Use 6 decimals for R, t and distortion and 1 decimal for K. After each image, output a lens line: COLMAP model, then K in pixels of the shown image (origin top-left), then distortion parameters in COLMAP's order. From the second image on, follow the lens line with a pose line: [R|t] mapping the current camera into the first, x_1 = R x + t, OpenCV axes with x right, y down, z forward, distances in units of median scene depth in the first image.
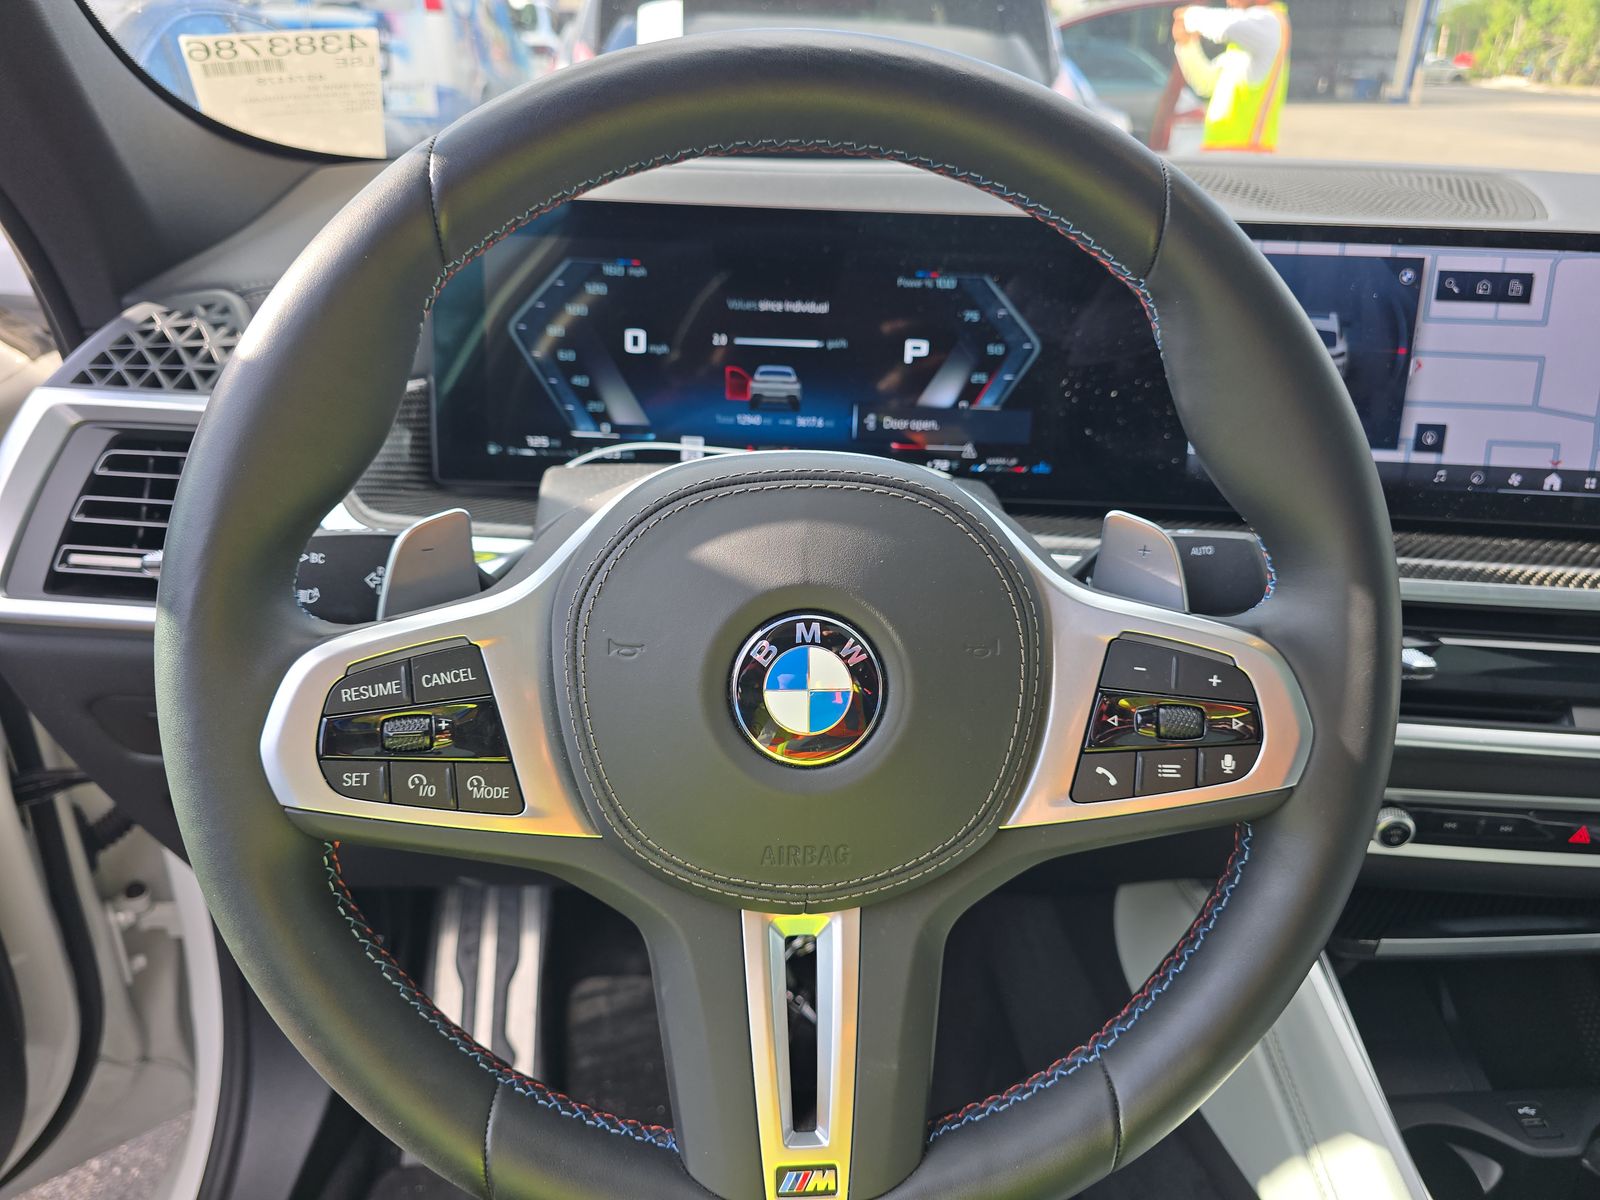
lens RADIAL K [[1081.5, 0, 800.0], [0, 1081.5, 600.0], [0, 0, 1]] dist [0.049099, -0.057899]
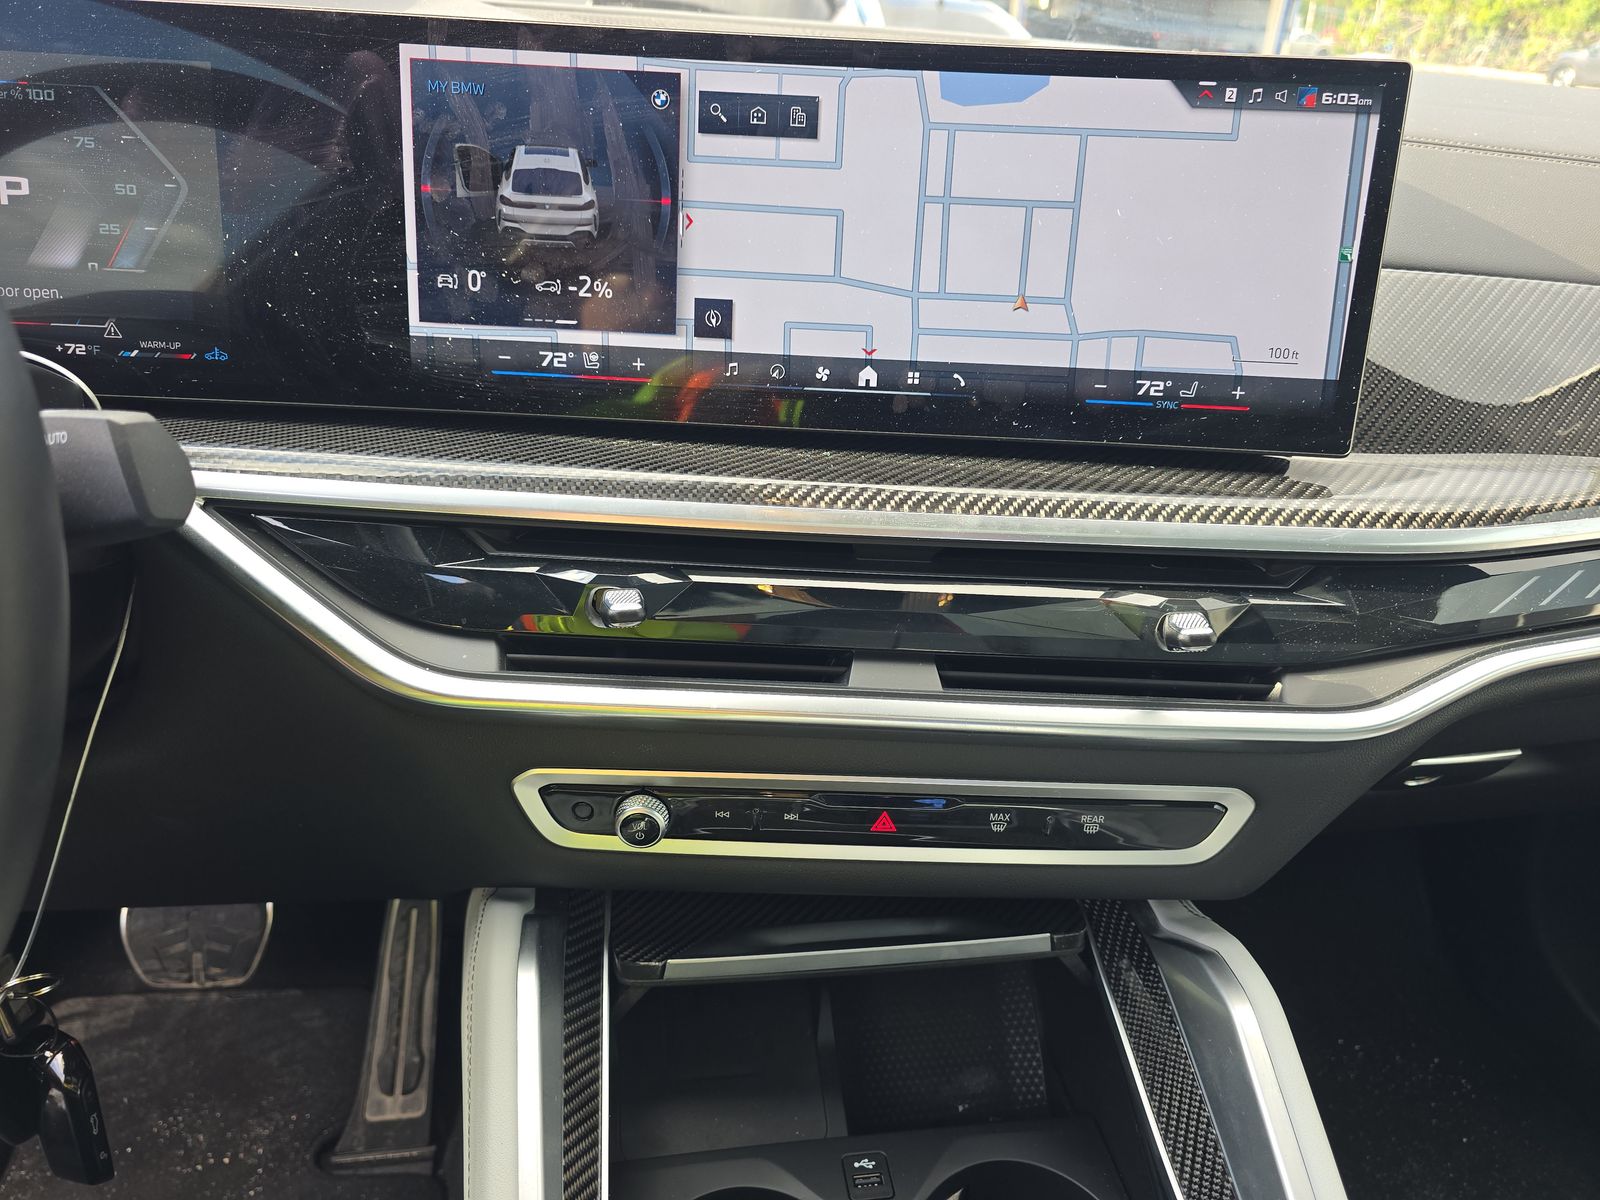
lens RADIAL K [[1081.5, 0, 800.0], [0, 1081.5, 600.0], [0, 0, 1]] dist [0.049099, -0.057899]
pose [[0.996537, -0.012536, 0.082197, 0.572264], [0.009711, 0.999351, 0.034678, 0.025261], [-0.082578, -0.033760, 0.996013, 0.221456]]
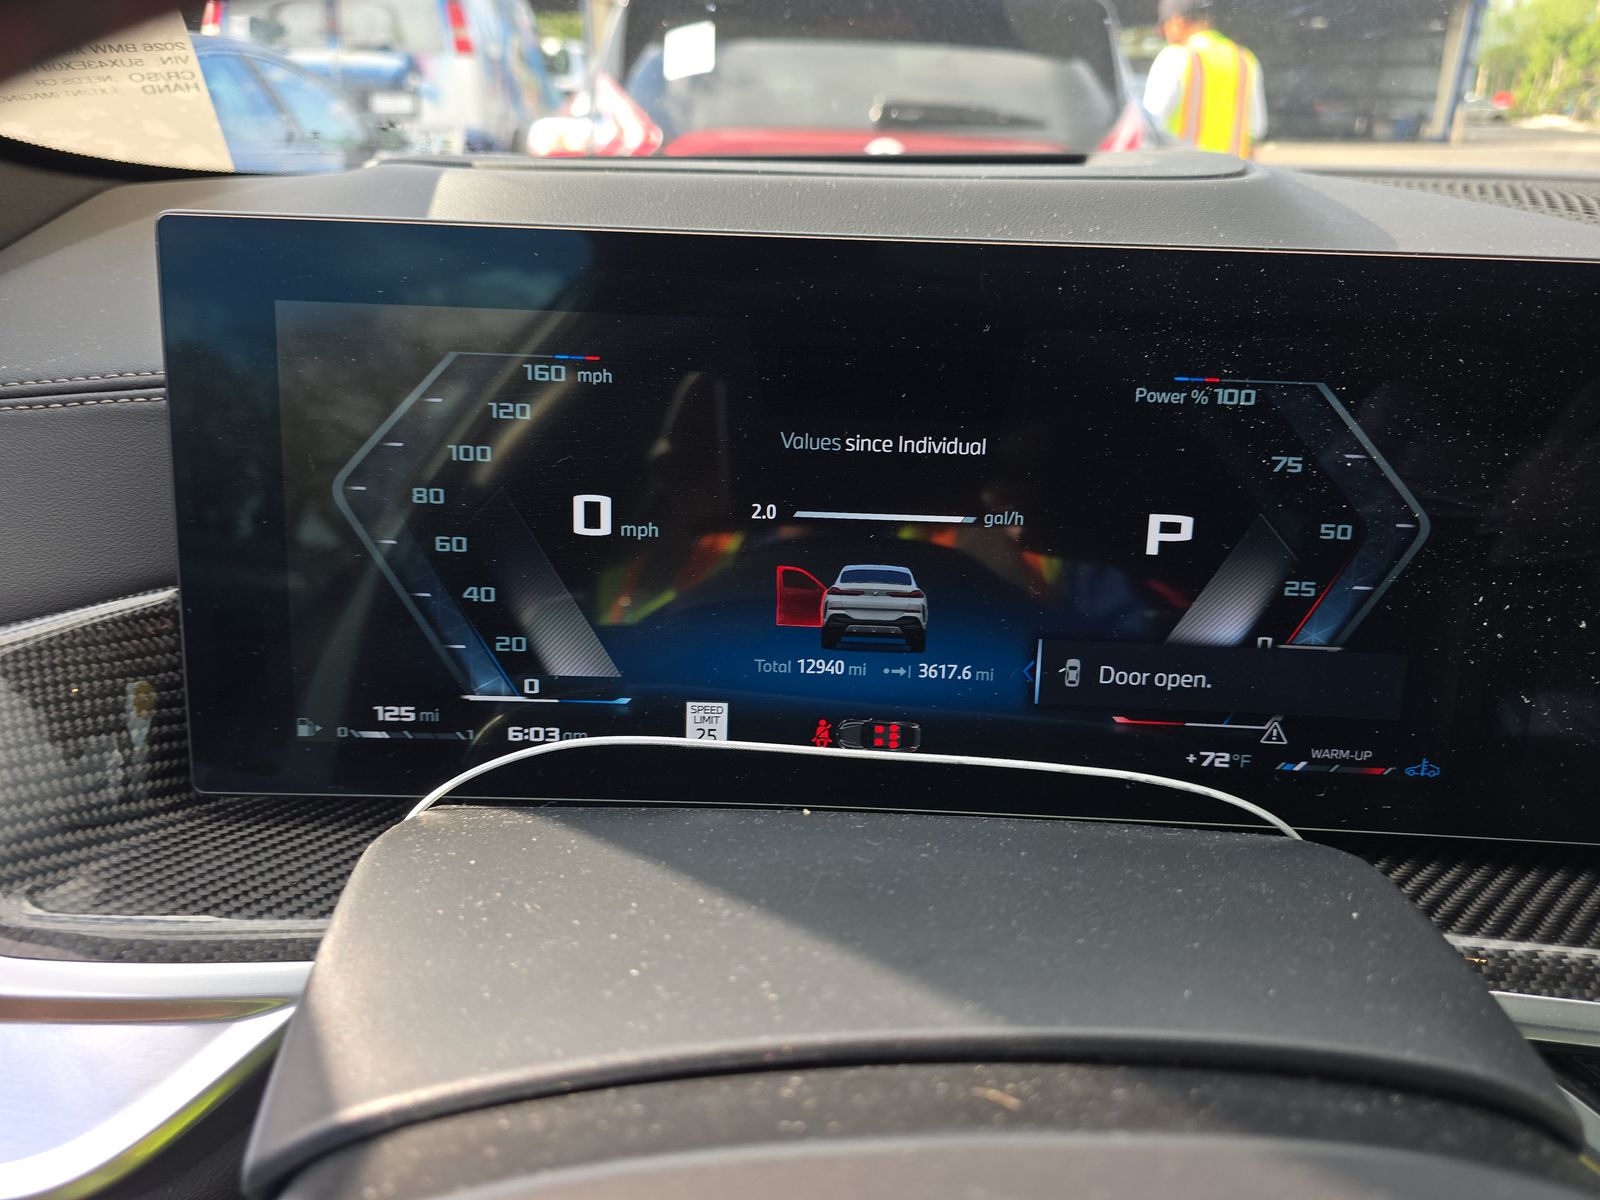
lens RADIAL K [[1136.2, 0, 800.0], [0, 1136.2, 600.0], [0, 0, 1]] dist [0.038378, -0.059446]
pose [[0.999585, 0.004263, -0.028497, -0.043071], [-0.005596, 0.998886, -0.046861, -0.175936], [0.028266, 0.047001, 0.998495, 0.490520]]
